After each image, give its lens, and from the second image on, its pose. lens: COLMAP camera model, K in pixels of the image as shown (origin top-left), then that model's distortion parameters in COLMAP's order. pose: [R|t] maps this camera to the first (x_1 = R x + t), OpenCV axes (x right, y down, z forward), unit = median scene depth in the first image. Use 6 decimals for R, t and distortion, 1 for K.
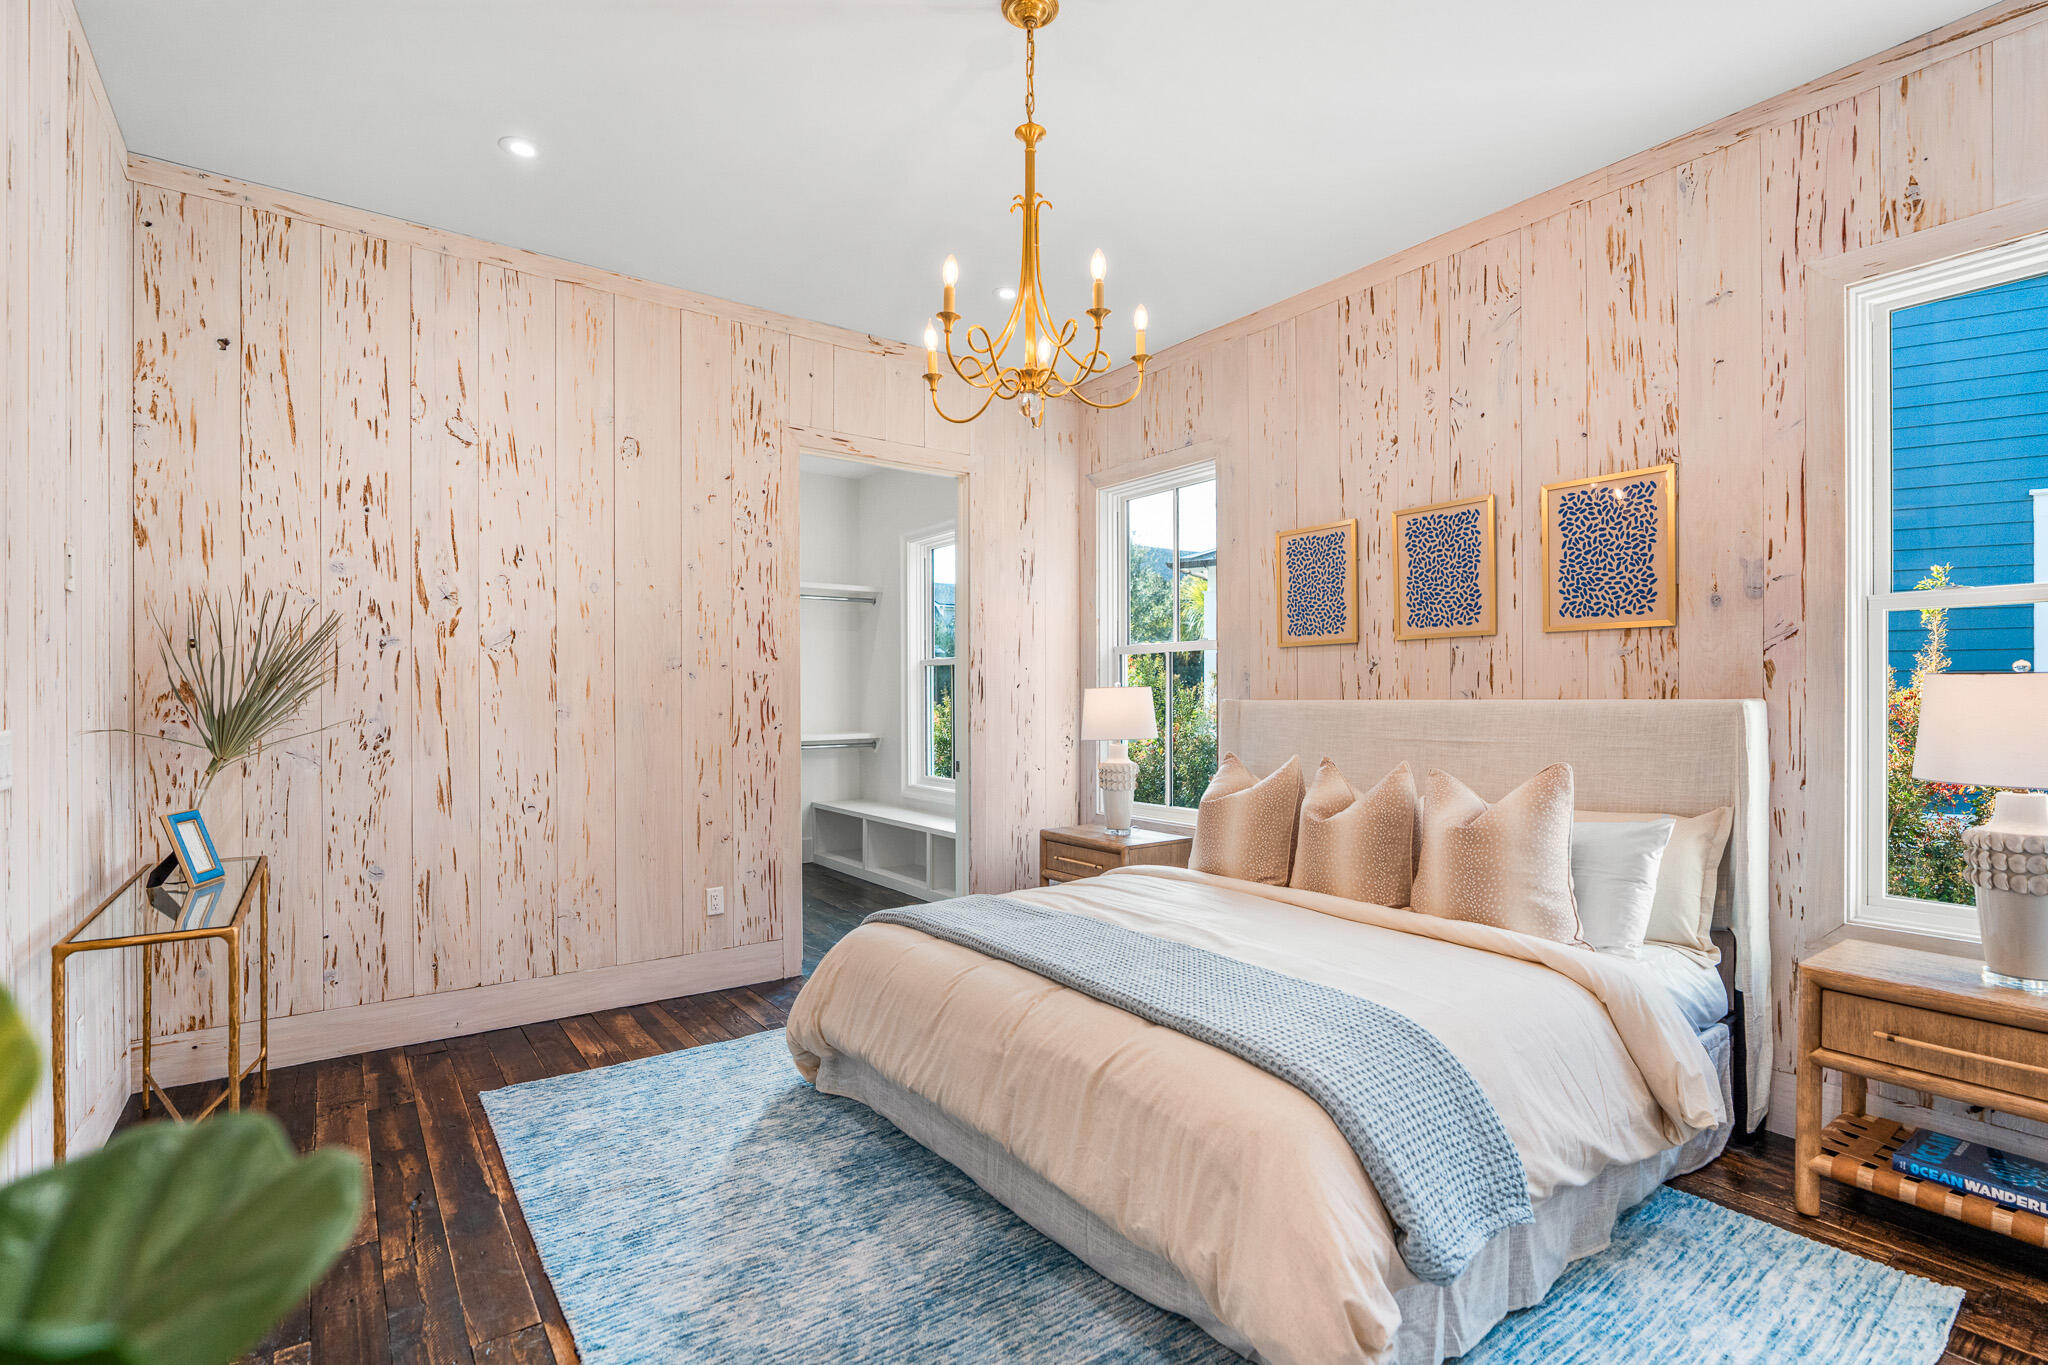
lens RADIAL K [[952.5, 0, 1022.3], [0, 952.5, 694.6], [0, 0, 1]] dist [-0.004847, 0.000181]
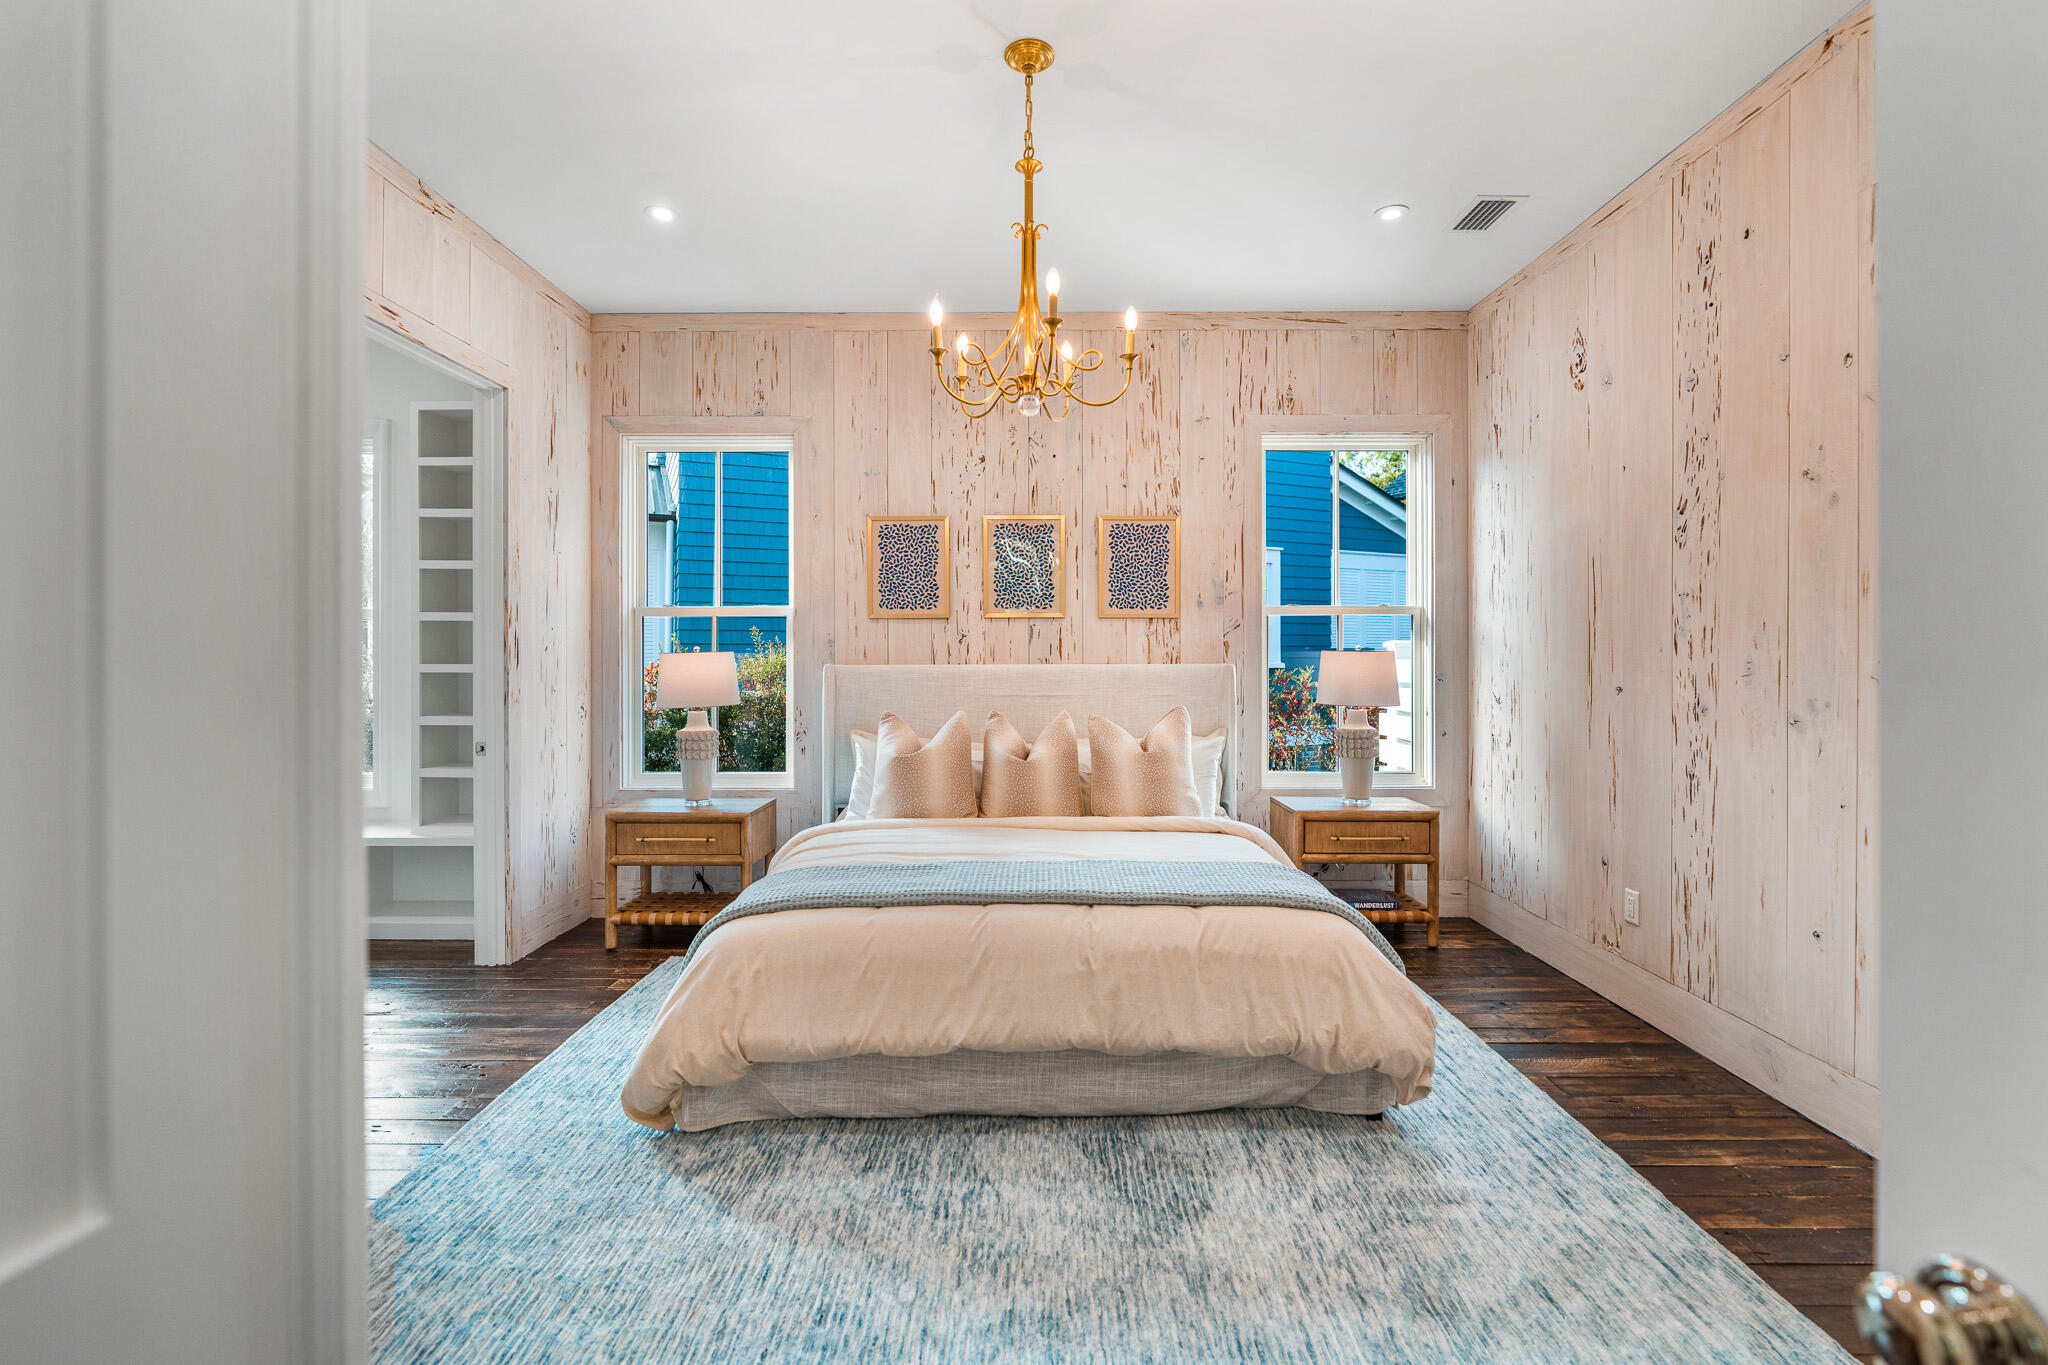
lens RADIAL K [[916.2, 0, 1029.3], [0, 916.2, 663.5], [0, 0, 1]] dist [-0.012075, 0.003148]
pose [[0.591168, -0.000274, 0.806548, -0.627347], [-0.002950, 0.999993, 0.002501, 0.001169], [-0.806543, -0.003858, 0.591163, 0.261322]]
